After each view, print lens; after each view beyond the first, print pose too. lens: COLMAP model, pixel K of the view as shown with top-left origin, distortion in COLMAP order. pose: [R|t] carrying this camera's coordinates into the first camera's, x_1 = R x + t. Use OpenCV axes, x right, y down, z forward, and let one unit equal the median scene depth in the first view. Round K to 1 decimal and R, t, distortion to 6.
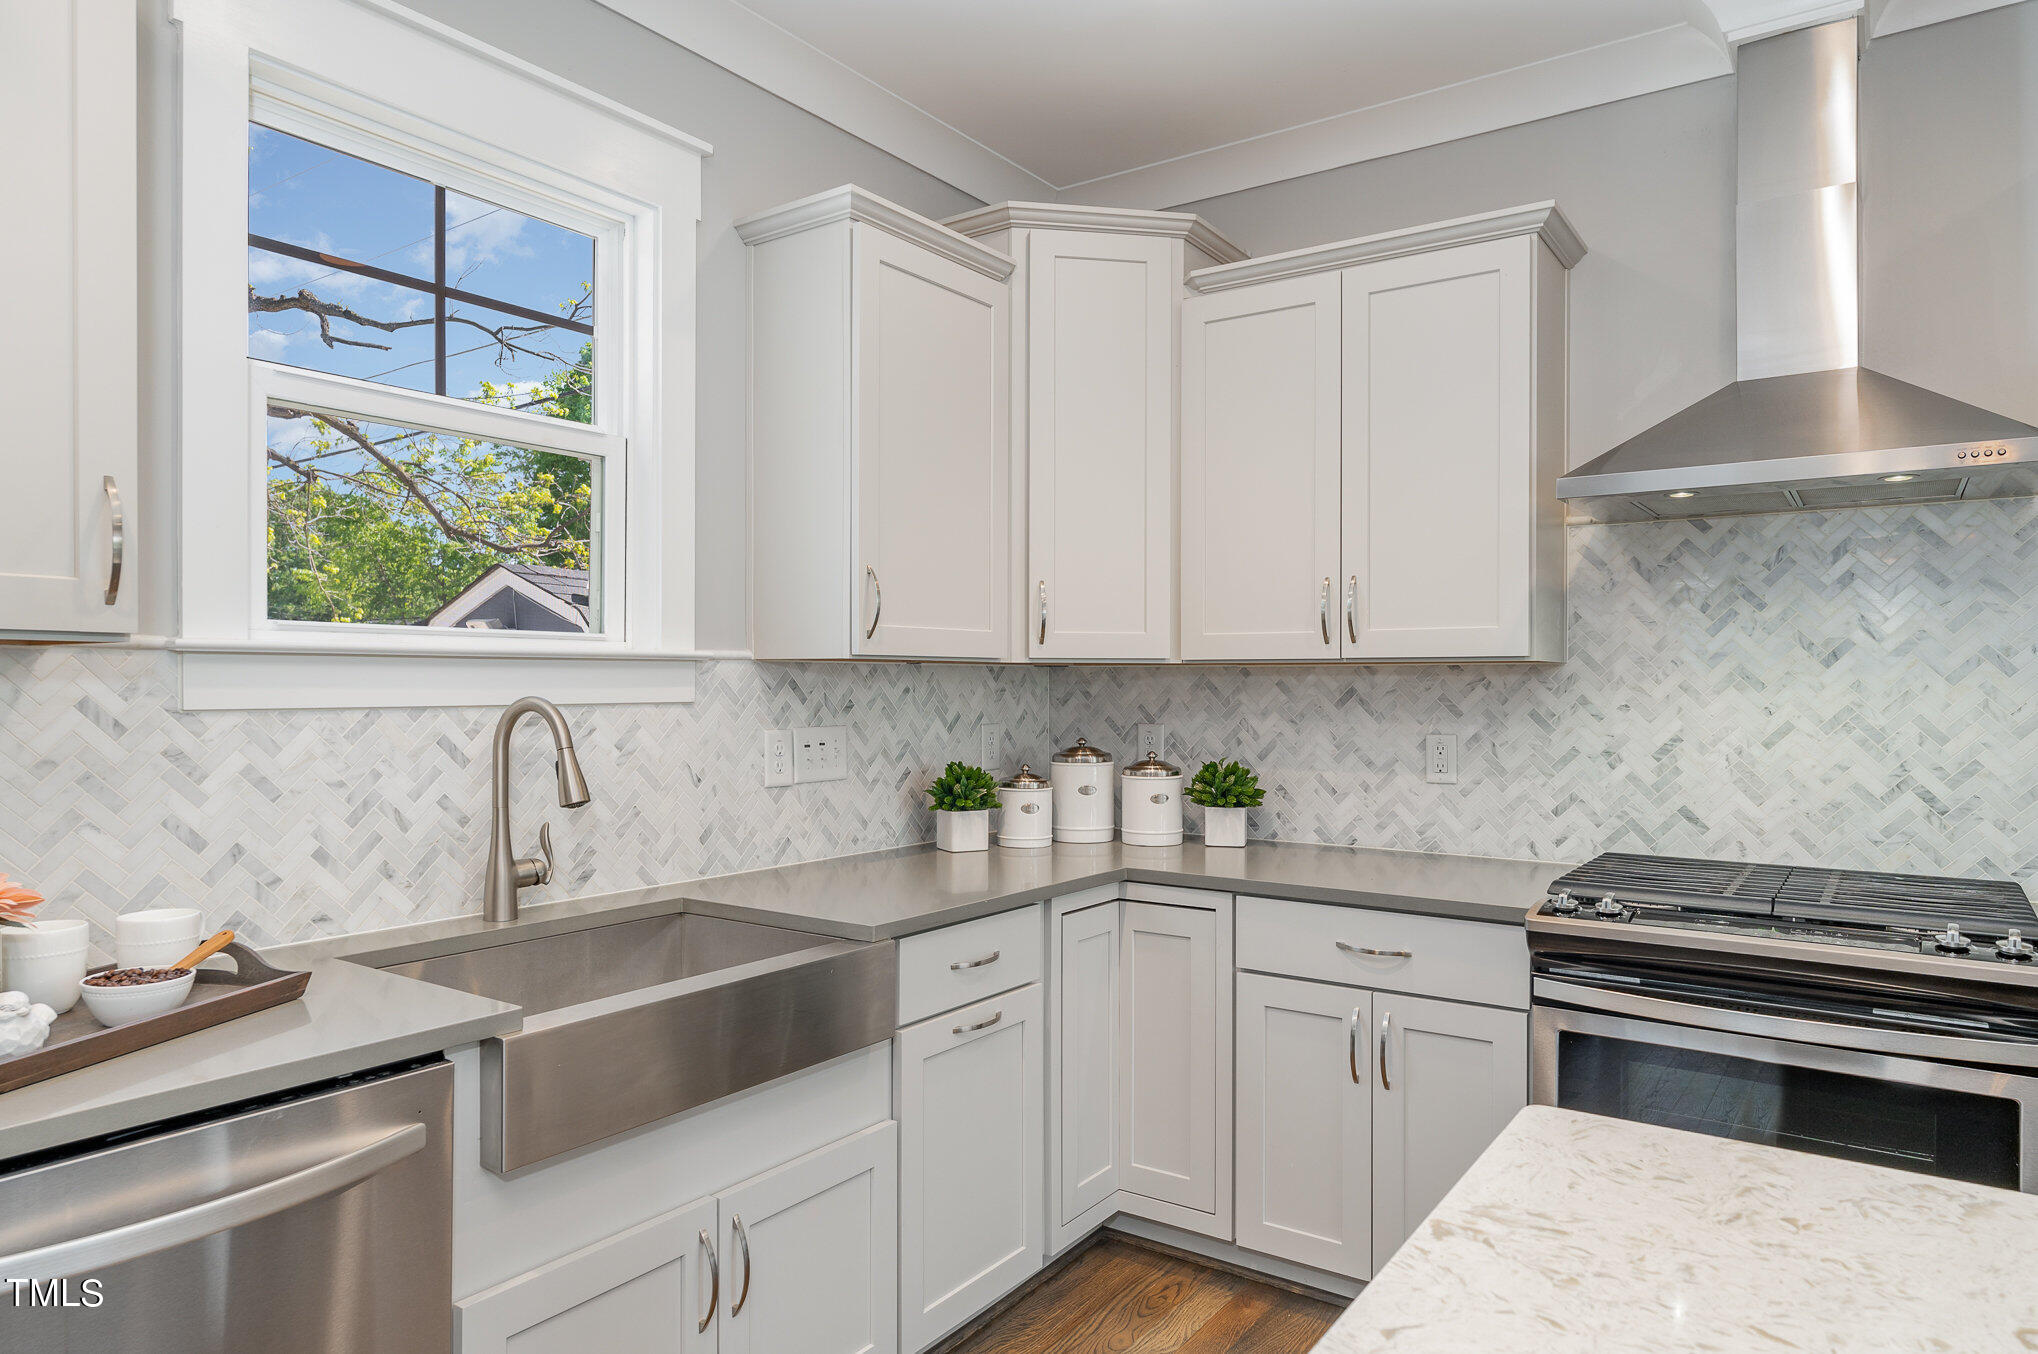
lens RADIAL K [[1256.2, 0, 1019.0], [0, 1256.2, 677.0], [0, 0, 1]] dist [-0.001281, 0.000632]
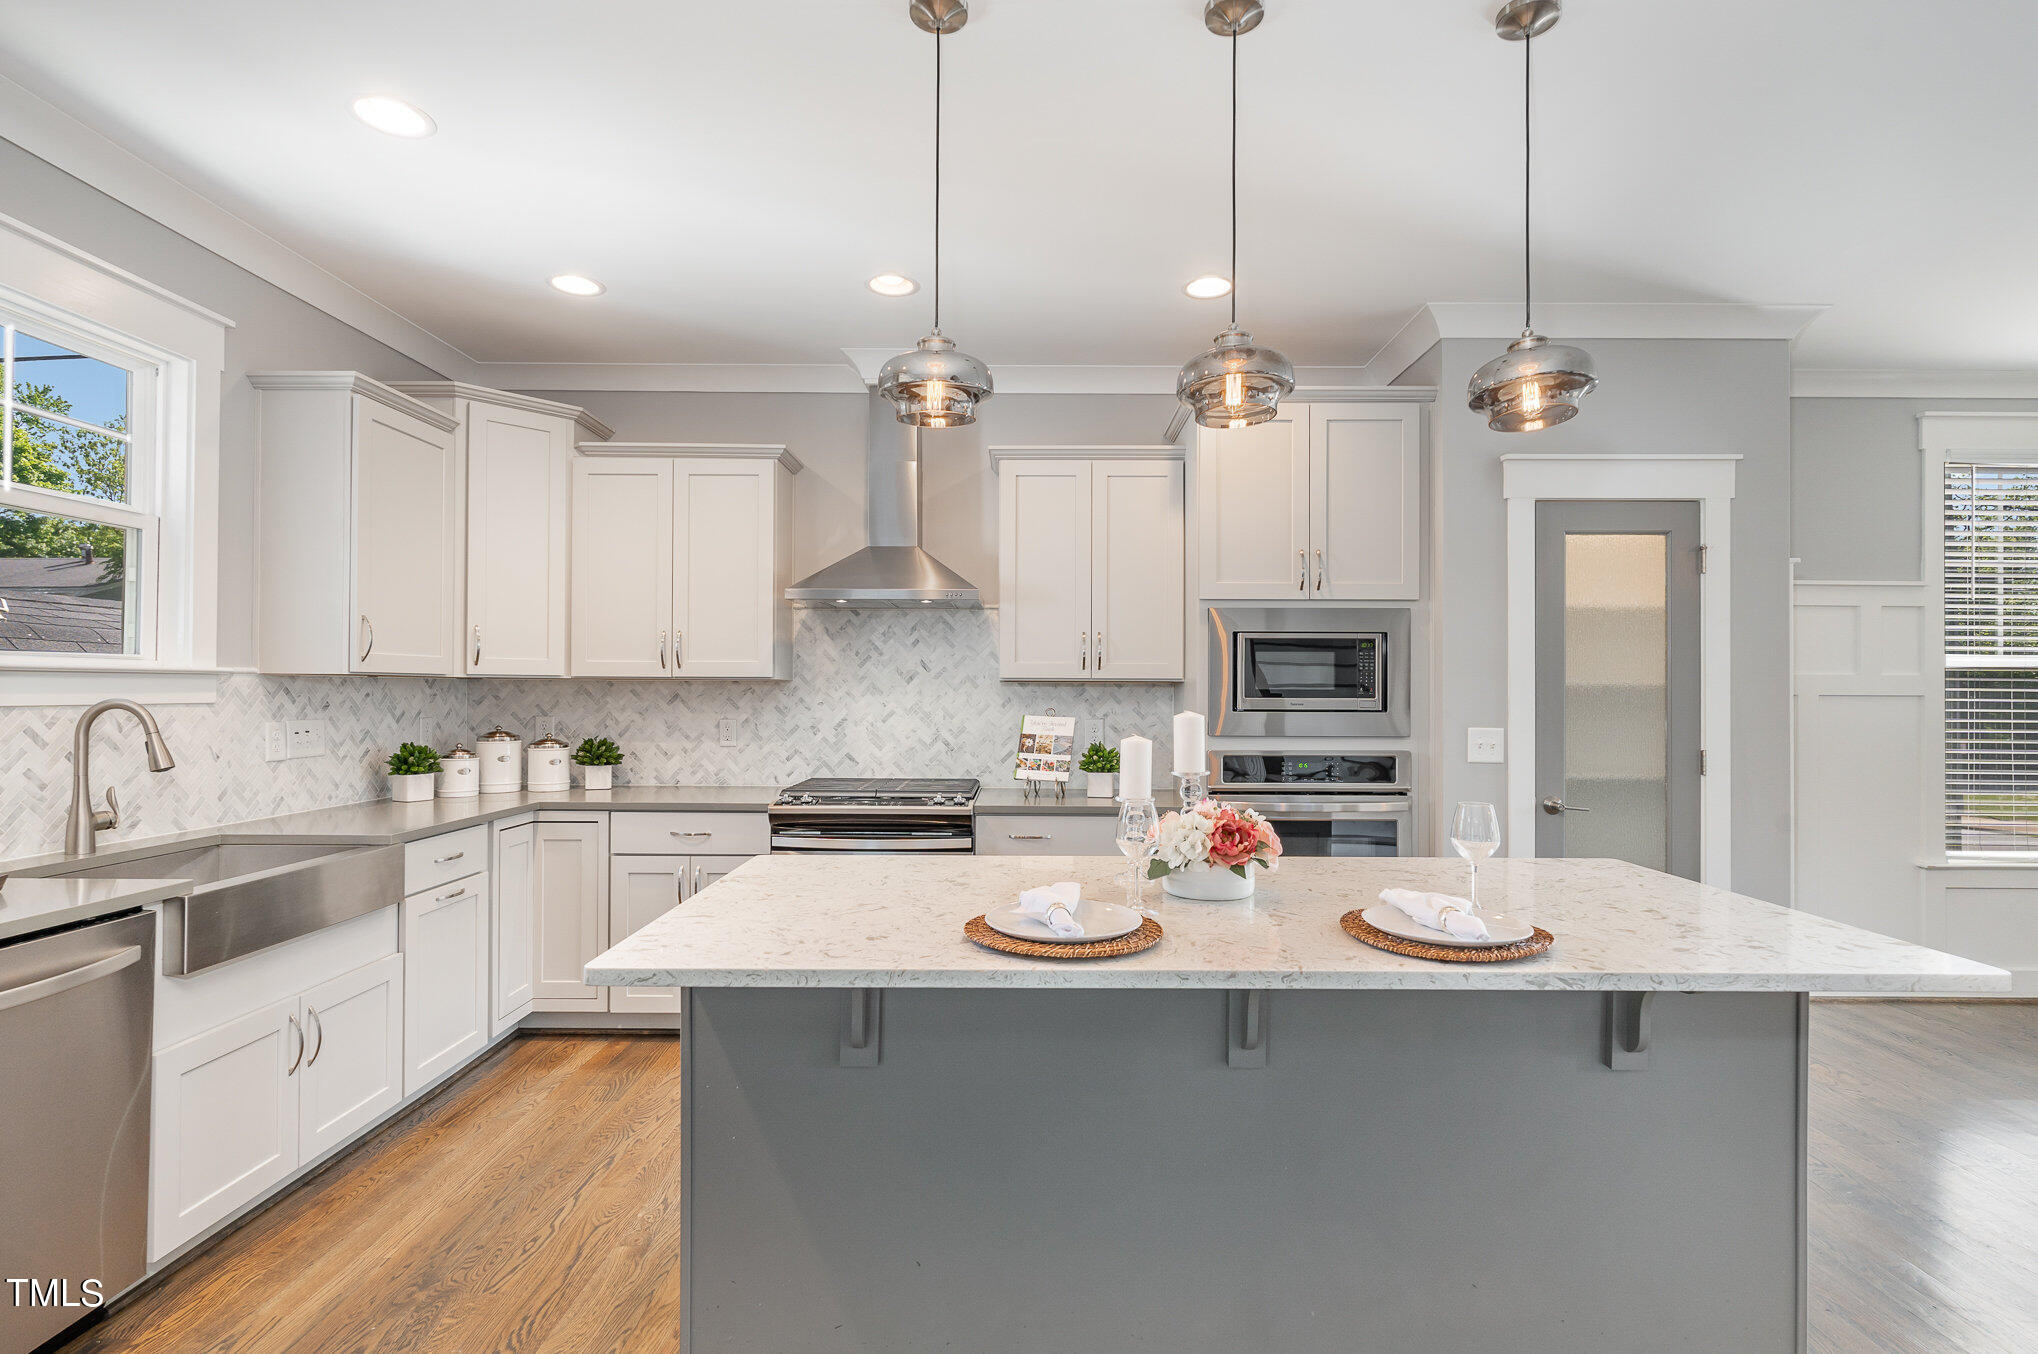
lens RADIAL K [[980.5, 0, 1019.5], [0, 980.5, 691.7], [0, 0, 1]] dist [-0.000484, 0.000192]
pose [[0.820208, 0.001729, 0.572063, -0.134764], [-0.005466, 0.999973, 0.004815, -0.003164], [-0.572040, -0.007076, 0.820196, -0.421423]]
